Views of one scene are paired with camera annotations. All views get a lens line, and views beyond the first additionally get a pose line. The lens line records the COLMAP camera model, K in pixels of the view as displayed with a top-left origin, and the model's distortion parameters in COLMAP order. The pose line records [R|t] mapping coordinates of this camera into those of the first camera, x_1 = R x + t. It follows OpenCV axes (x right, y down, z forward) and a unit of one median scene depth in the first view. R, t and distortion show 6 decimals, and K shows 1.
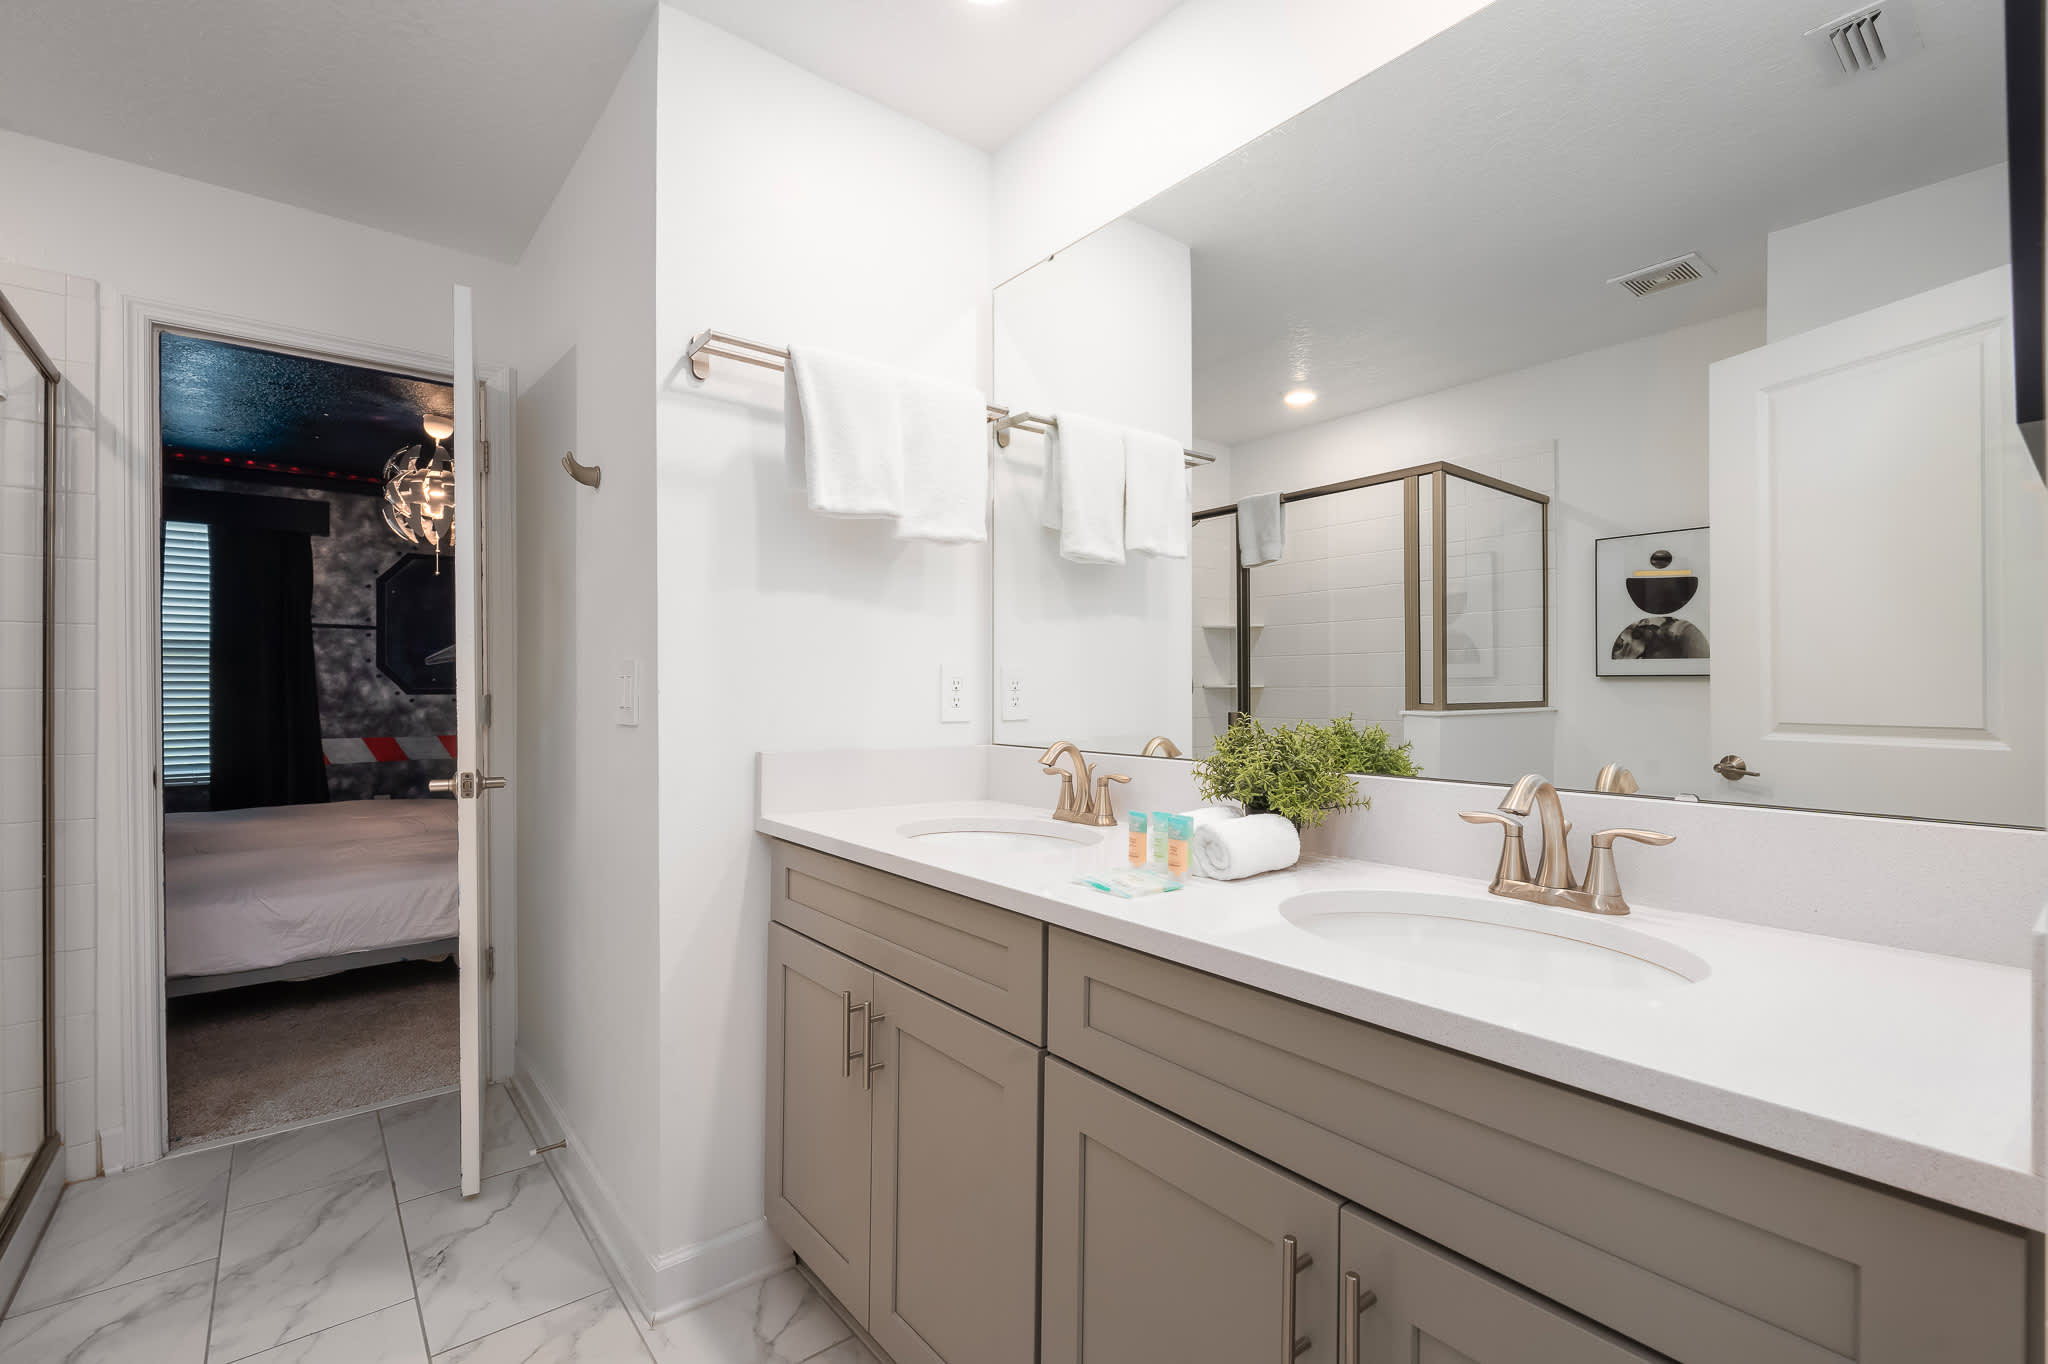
lens RADIAL K [[924.2, 0, 1021.5], [0, 924.2, 663.3], [0, 0, 1]] dist [0.003122, -0.002010]
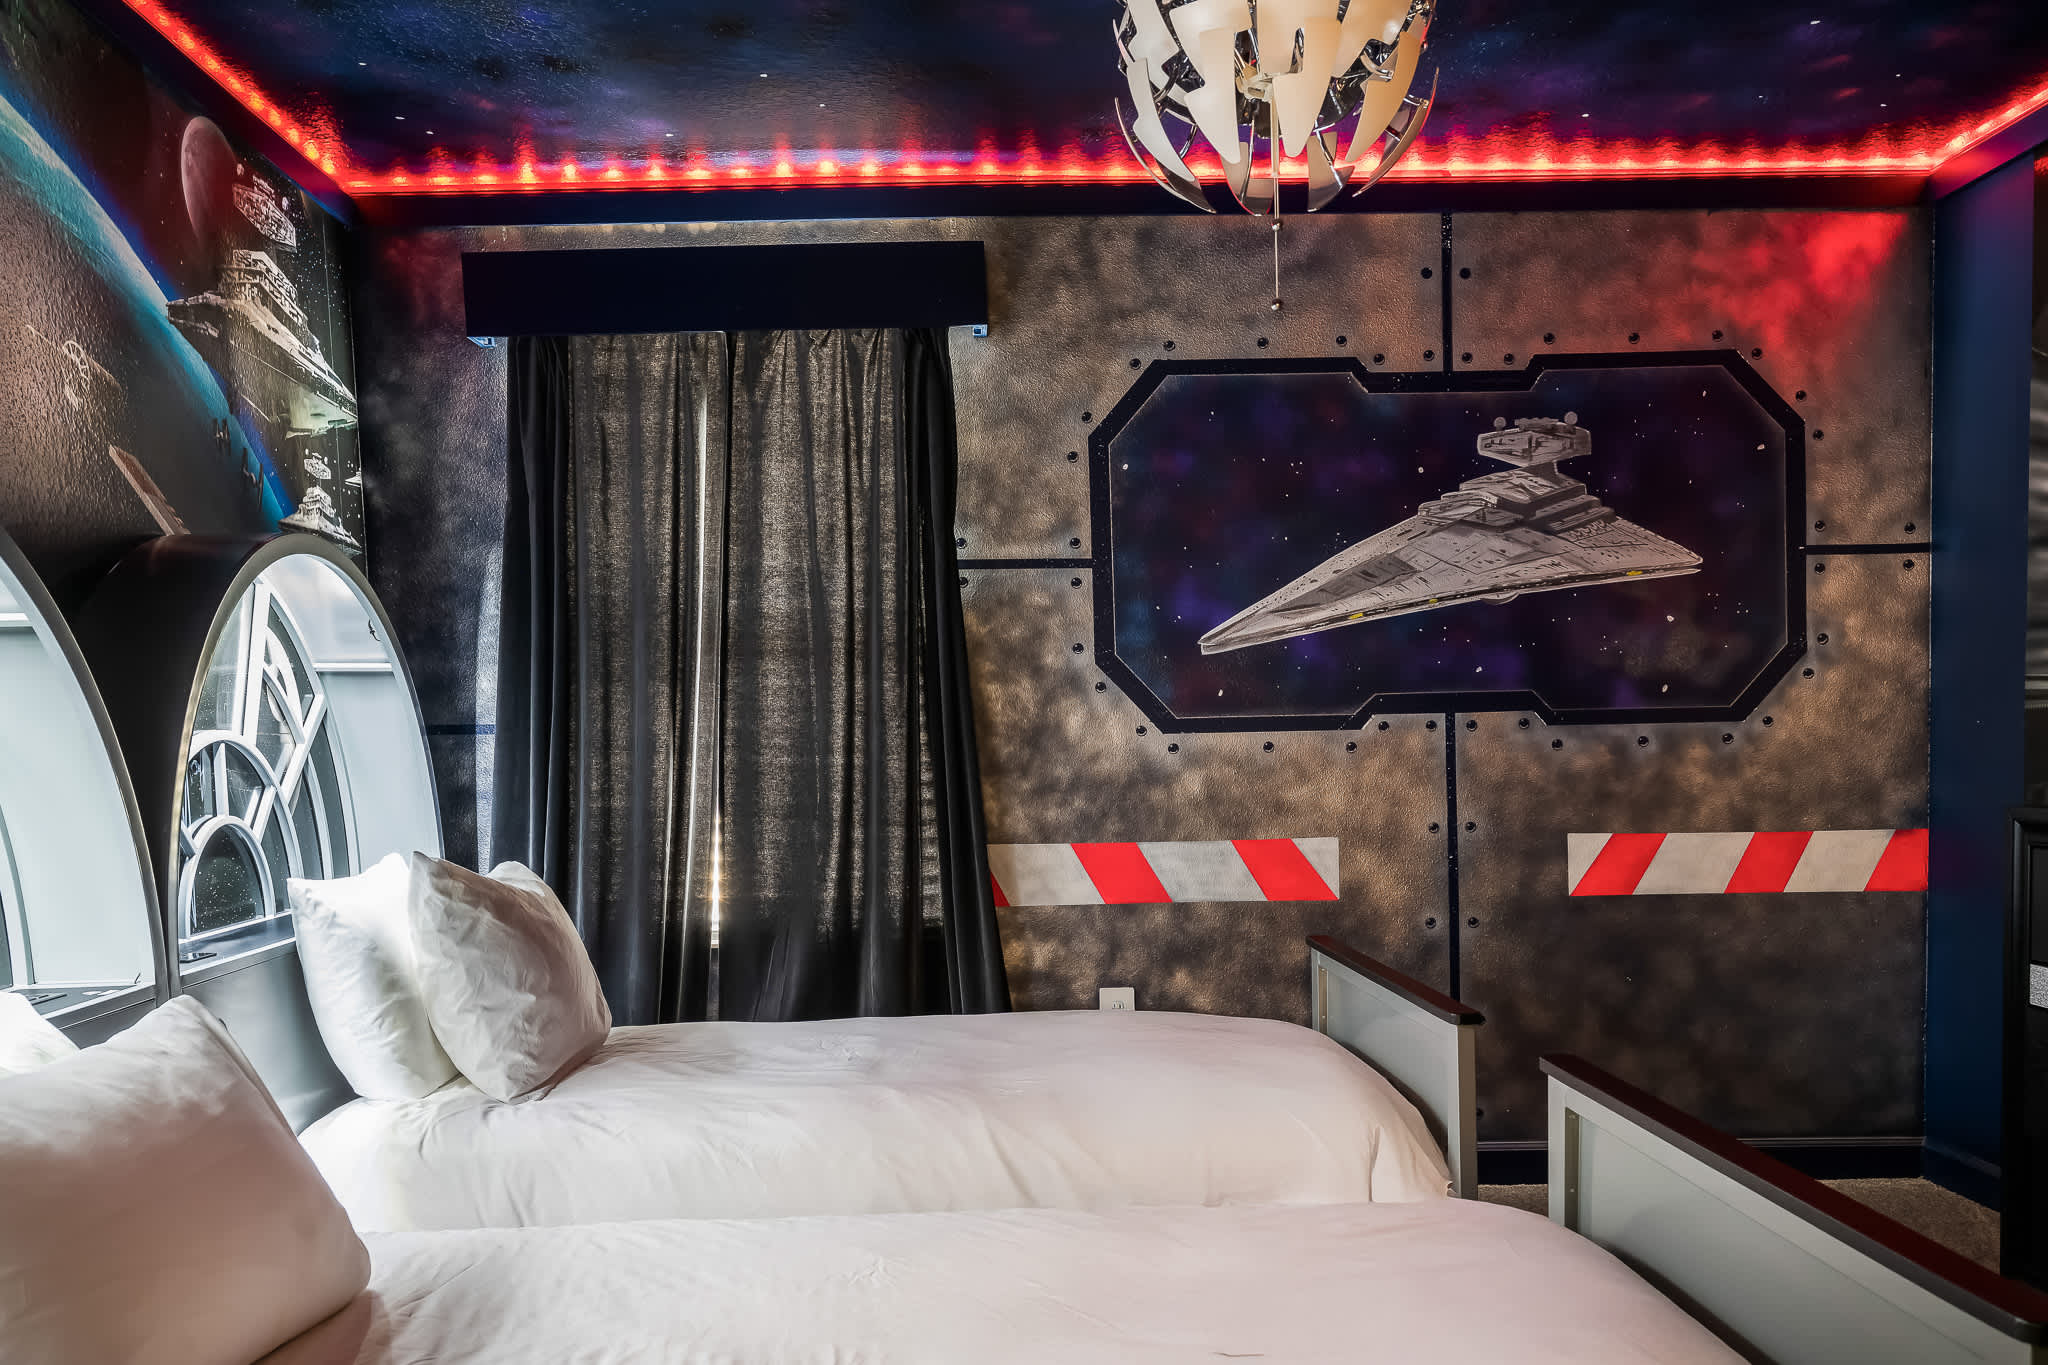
lens RADIAL K [[1751.0, 0, 1005.7], [0, 1751.0, 830.5], [0, 0, 1]] dist [0.005068, 0.012790]
pose [[0.808264, 0.018114, -0.588542, -0.292282], [0.034978, 0.996285, 0.078700, 0.014722], [0.587781, -0.084196, 0.804627, 0.377518]]
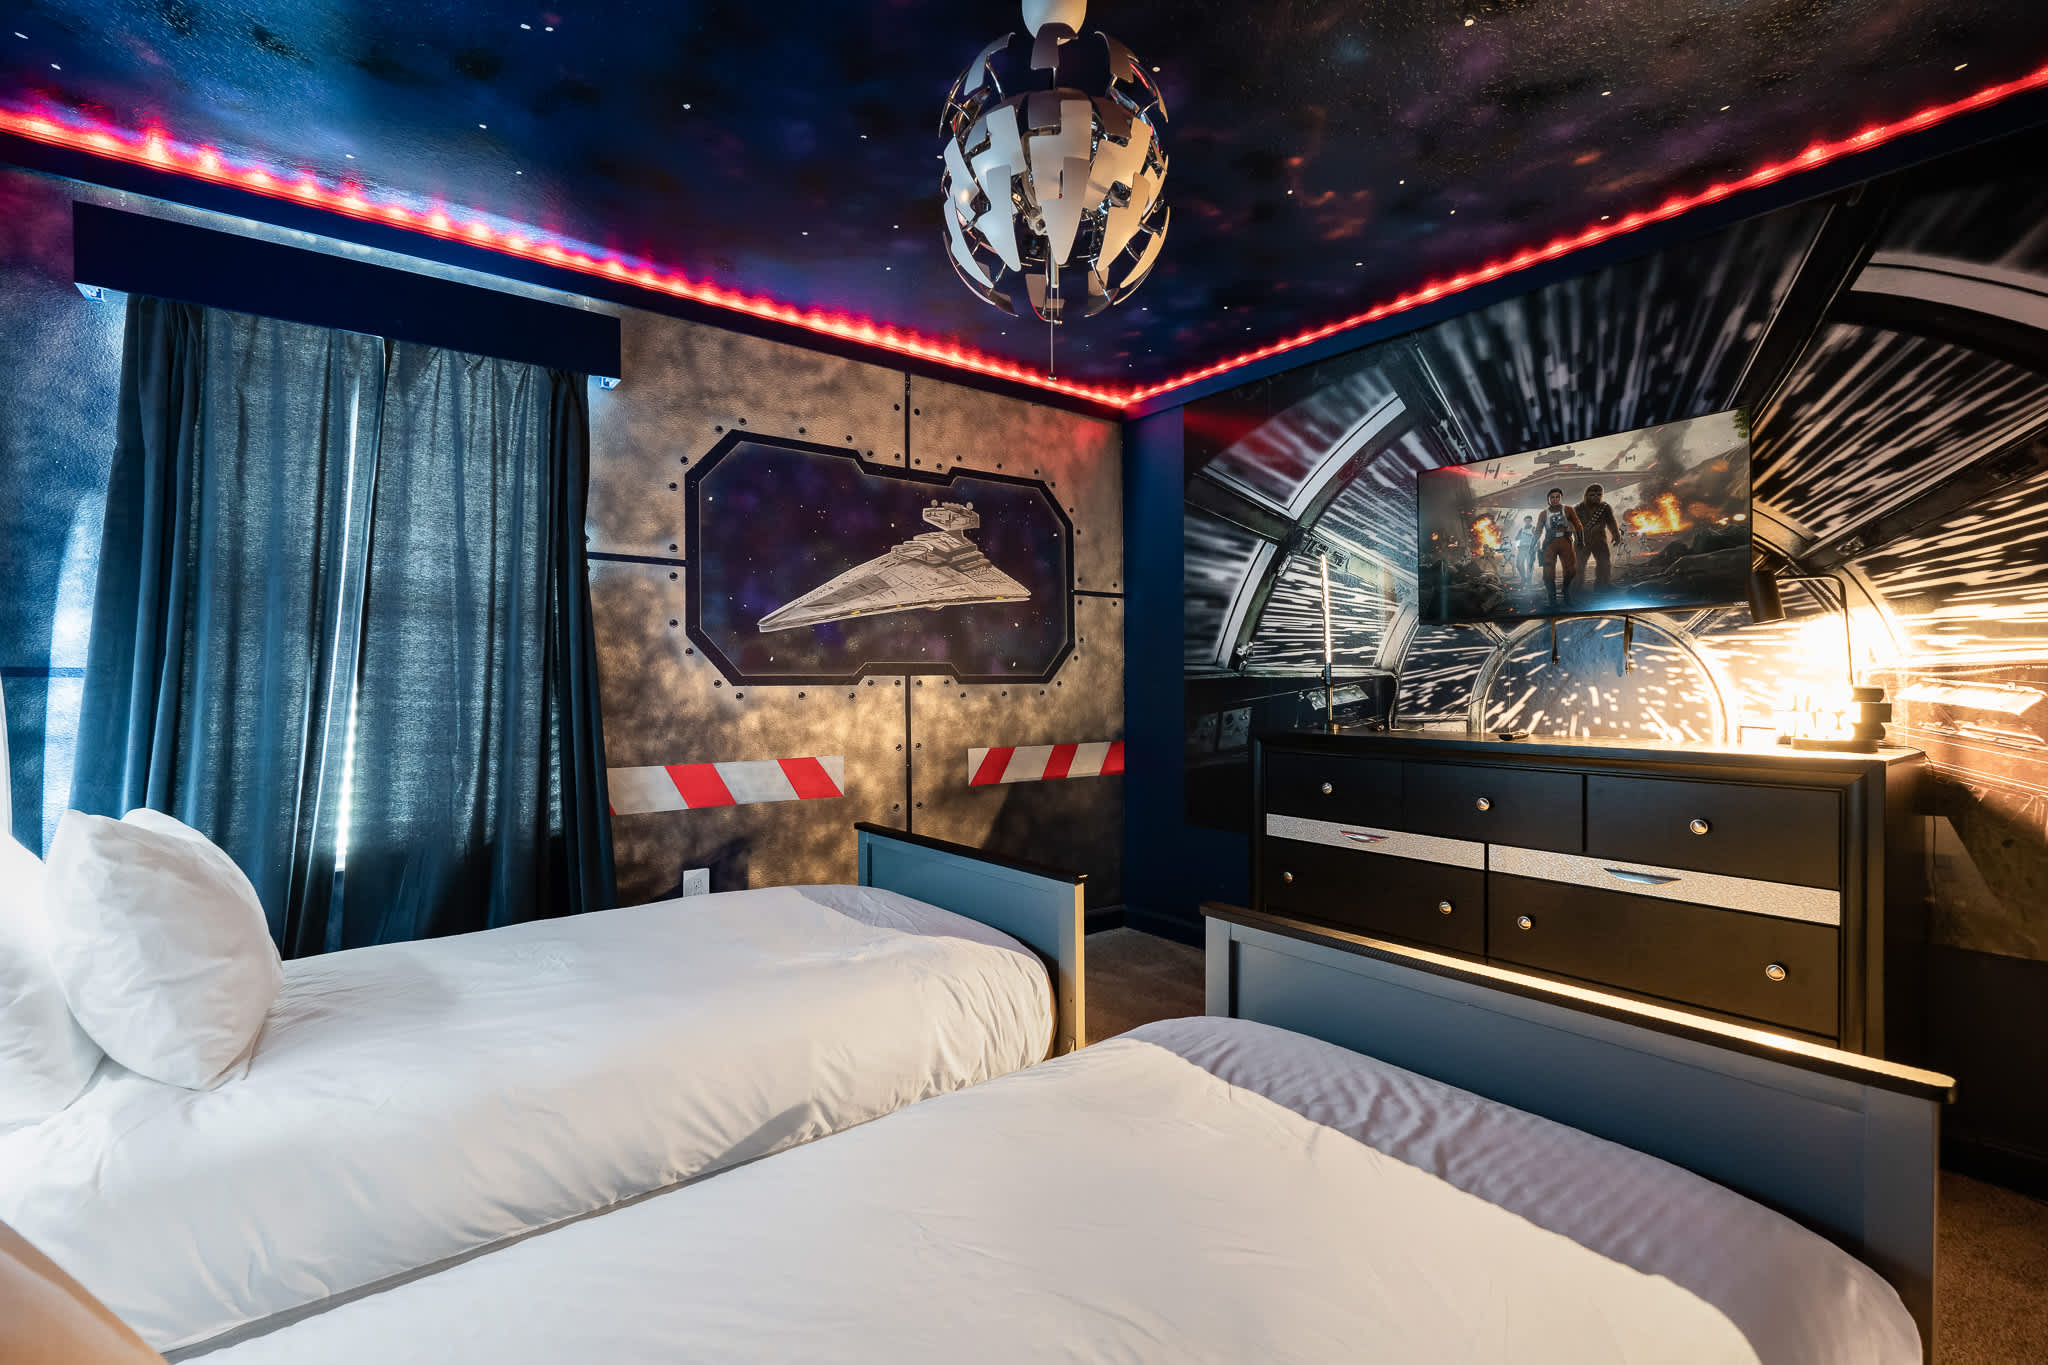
lens RADIAL K [[924.2, 0, 1033.1], [0, 924.2, 665.1], [0, 0, 1]] dist [0.003122, -0.002010]
pose [[0.999992, -0.001787, 0.003582, -0.497632], [0.001749, 0.999941, 0.010715, 0.016191], [-0.003601, -0.010708, 0.999936, 0.456998]]
